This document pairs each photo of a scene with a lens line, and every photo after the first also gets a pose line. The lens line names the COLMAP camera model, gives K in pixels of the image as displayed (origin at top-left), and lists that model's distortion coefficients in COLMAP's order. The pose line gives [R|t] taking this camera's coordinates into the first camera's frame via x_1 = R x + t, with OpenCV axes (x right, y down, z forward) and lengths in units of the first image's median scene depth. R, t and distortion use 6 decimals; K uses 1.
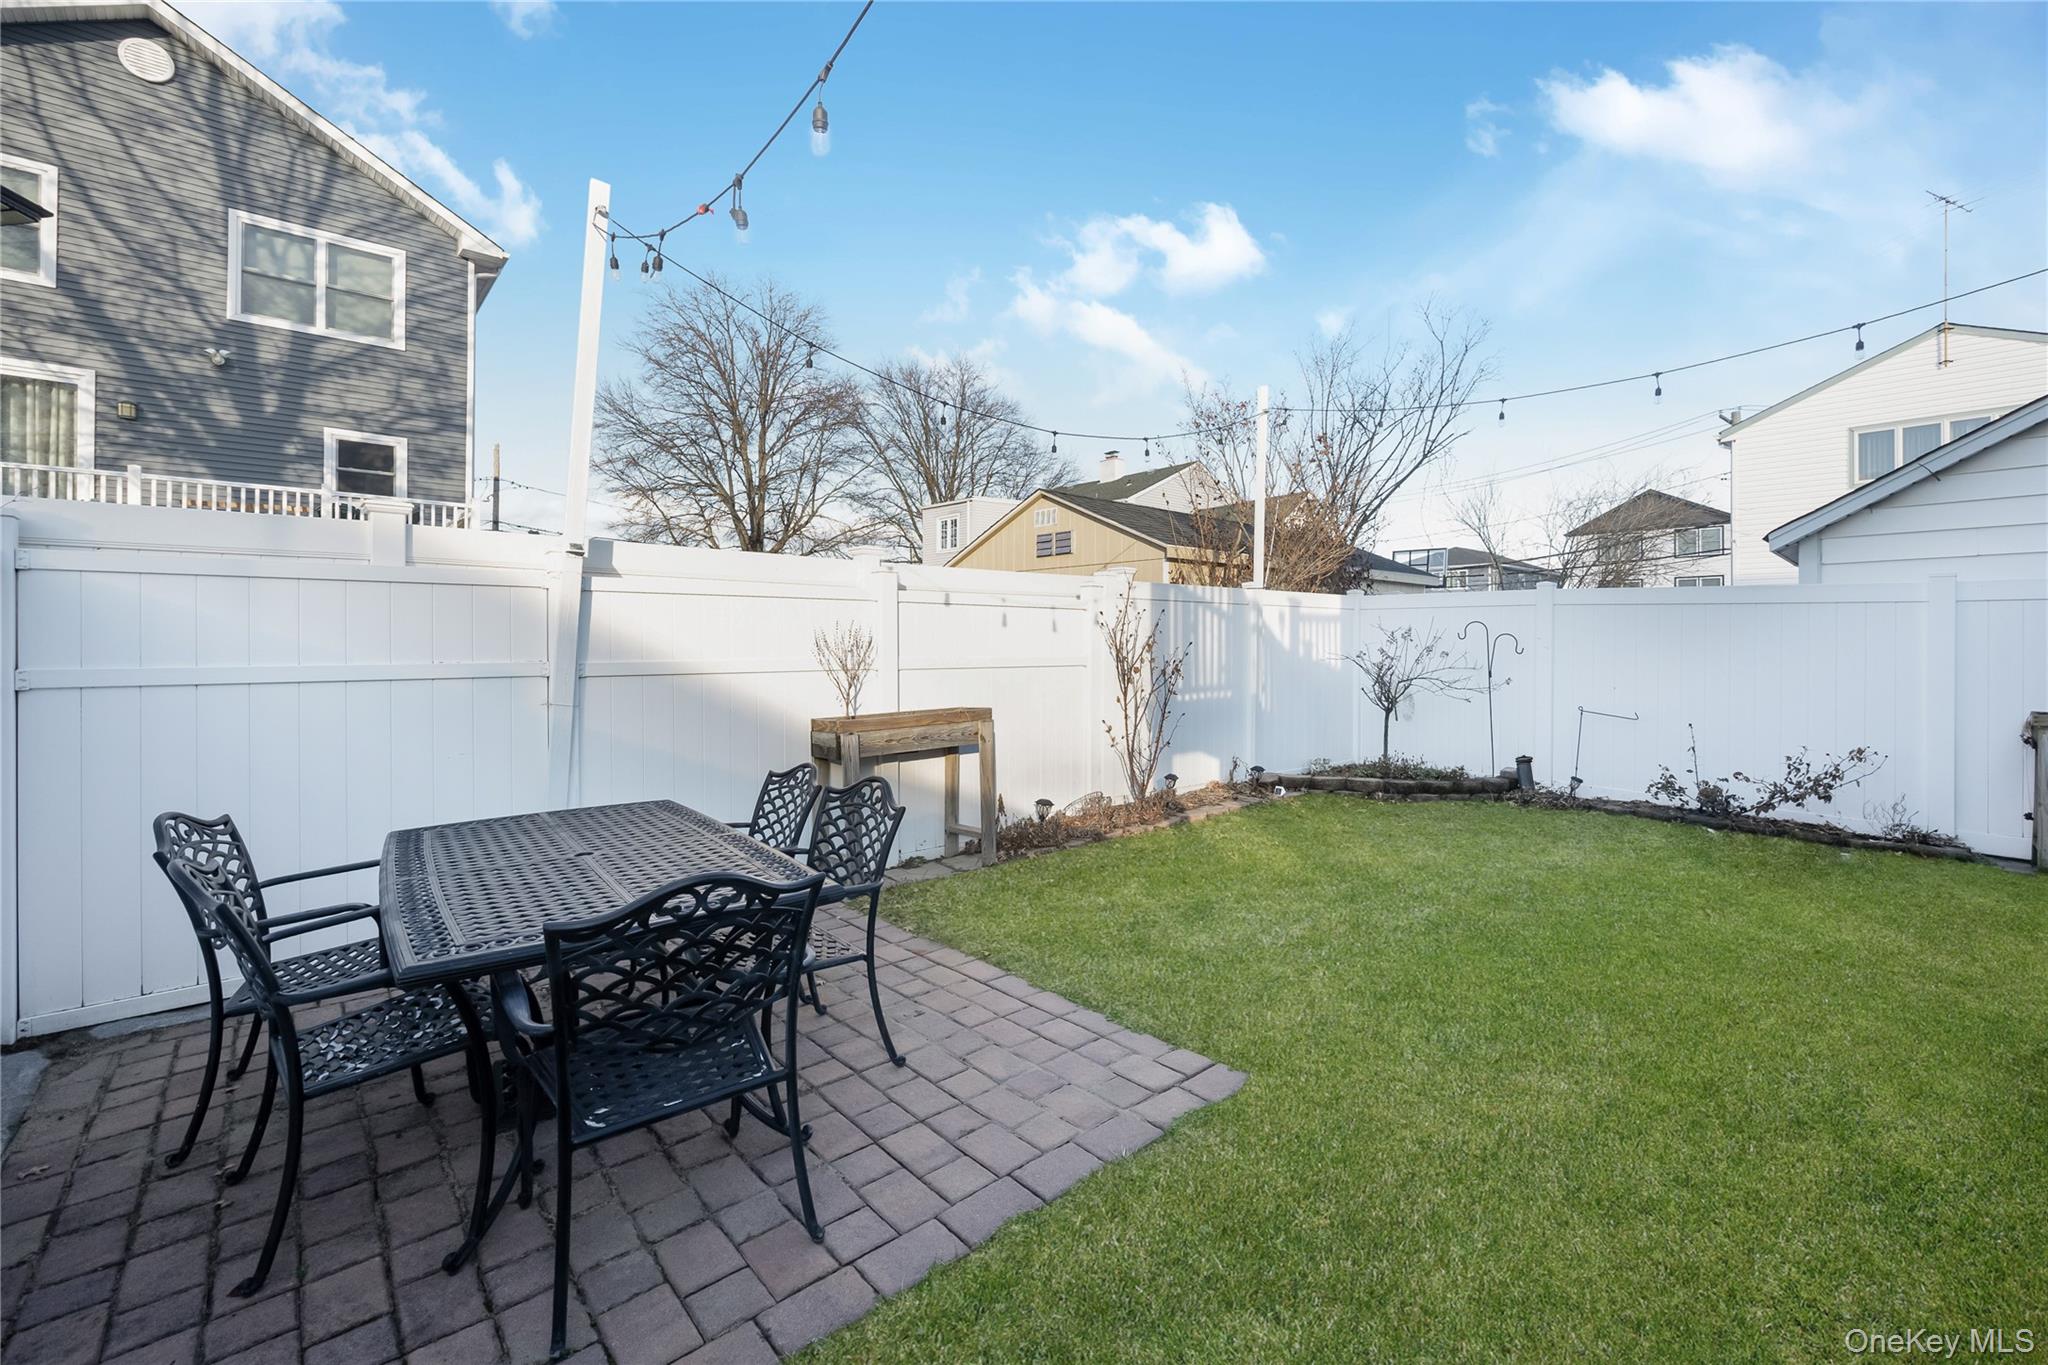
lens RADIAL K [[849.5, 0, 1026.9], [0, 849.5, 631.3], [0, 0, 1]] dist [-0.002138, -0.000521]
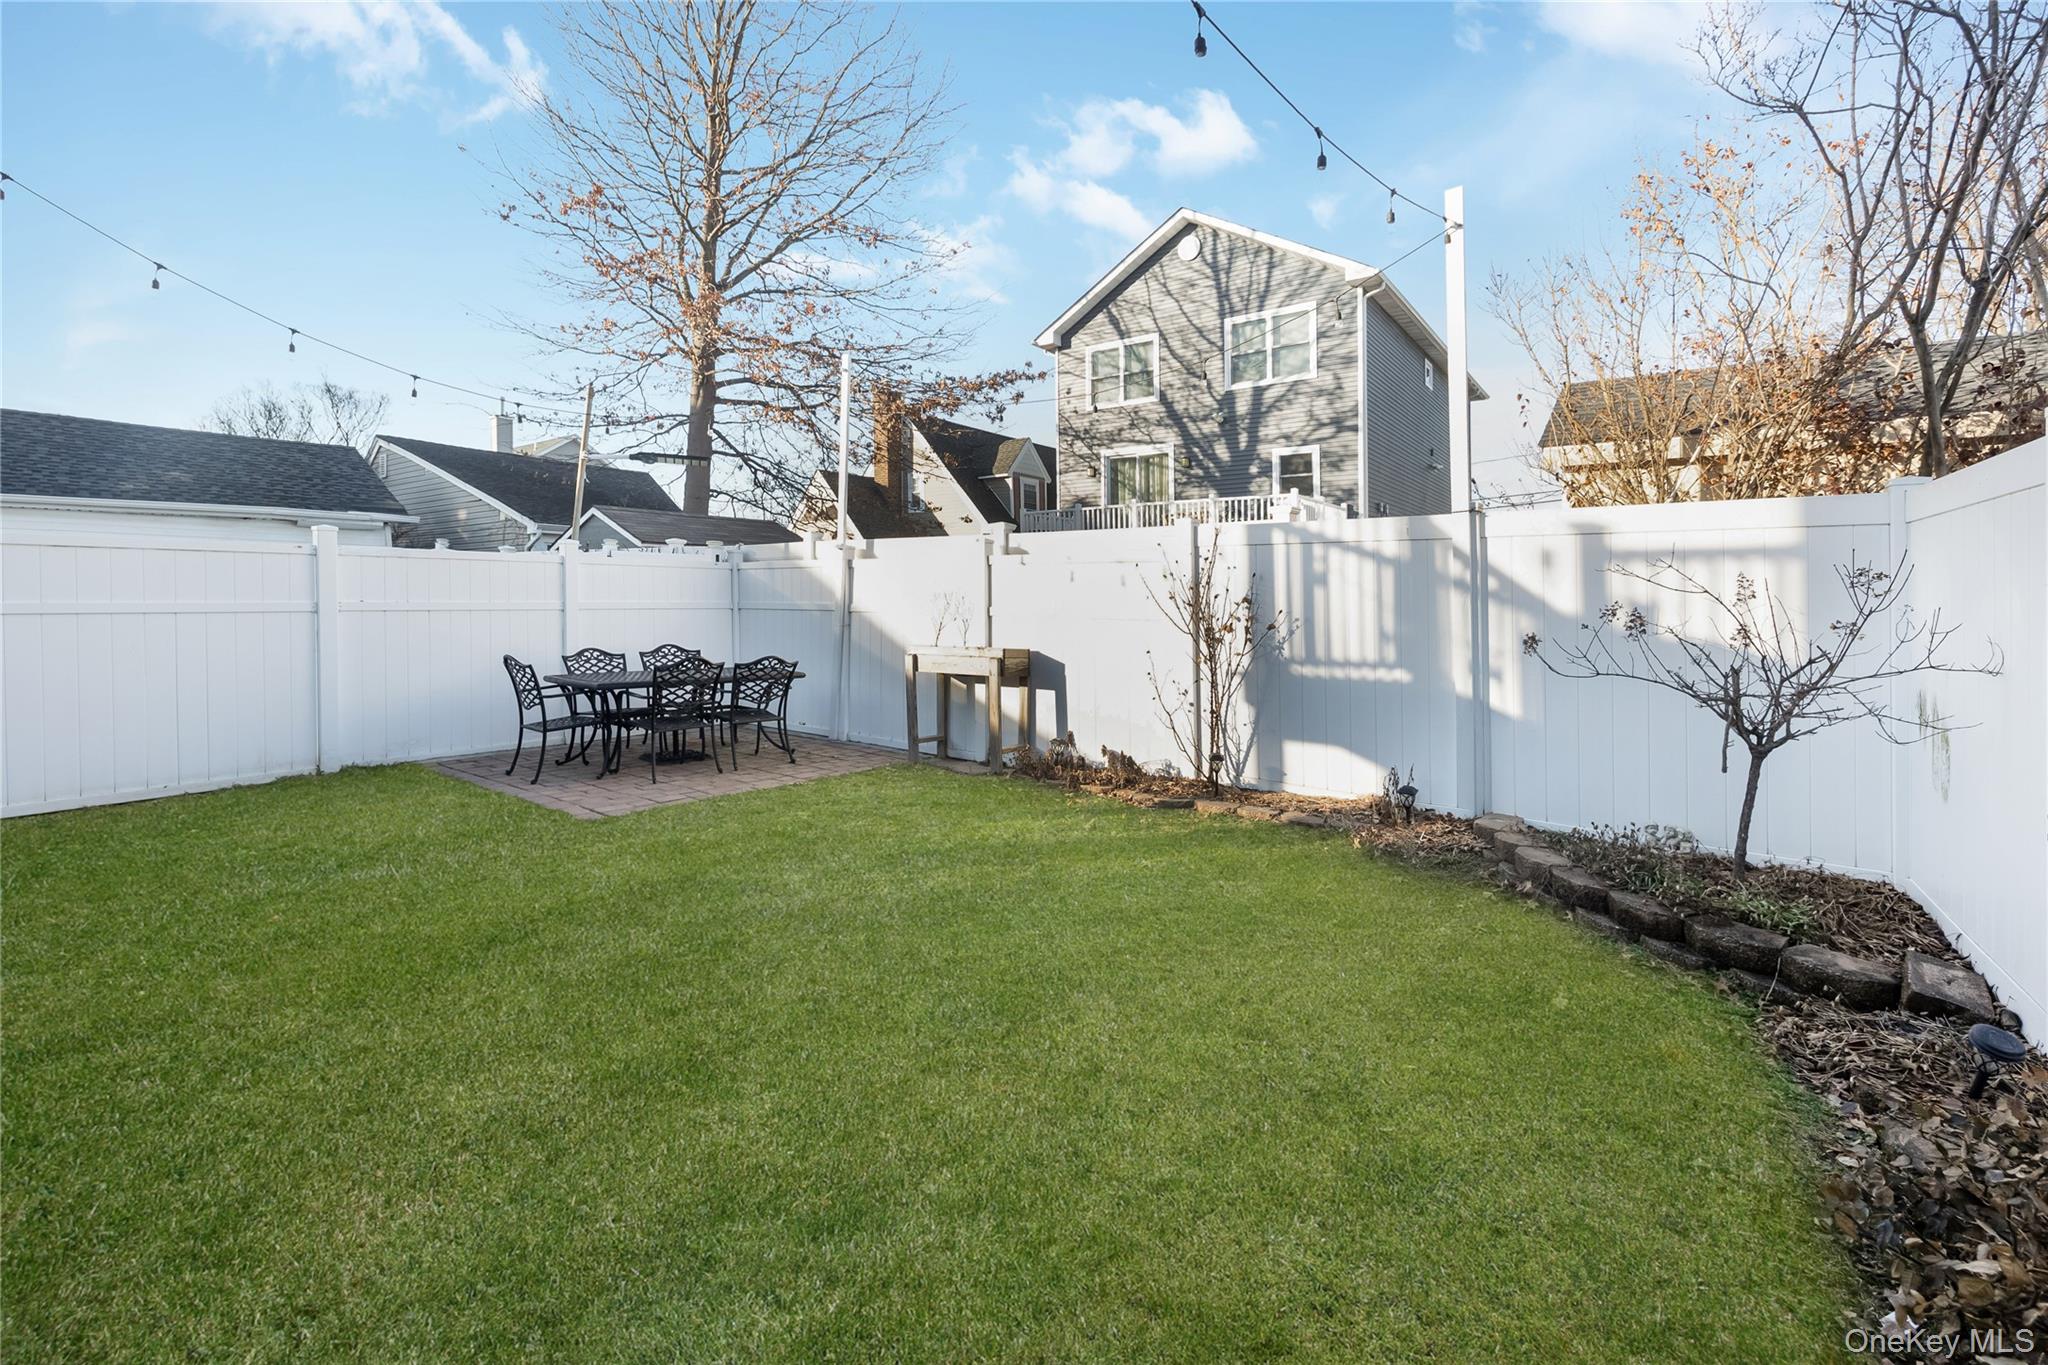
lens RADIAL K [[848.2, 0, 1024.4], [0, 848.2, 600.9], [0, 0, 1]] dist [-0.000383, -0.000143]
pose [[0.203774, 0.001357, -0.979017, 0.541611], [0.001230, 0.999998, 0.001642, 0.008370], [0.979017, -0.001538, 0.203772, 0.365292]]
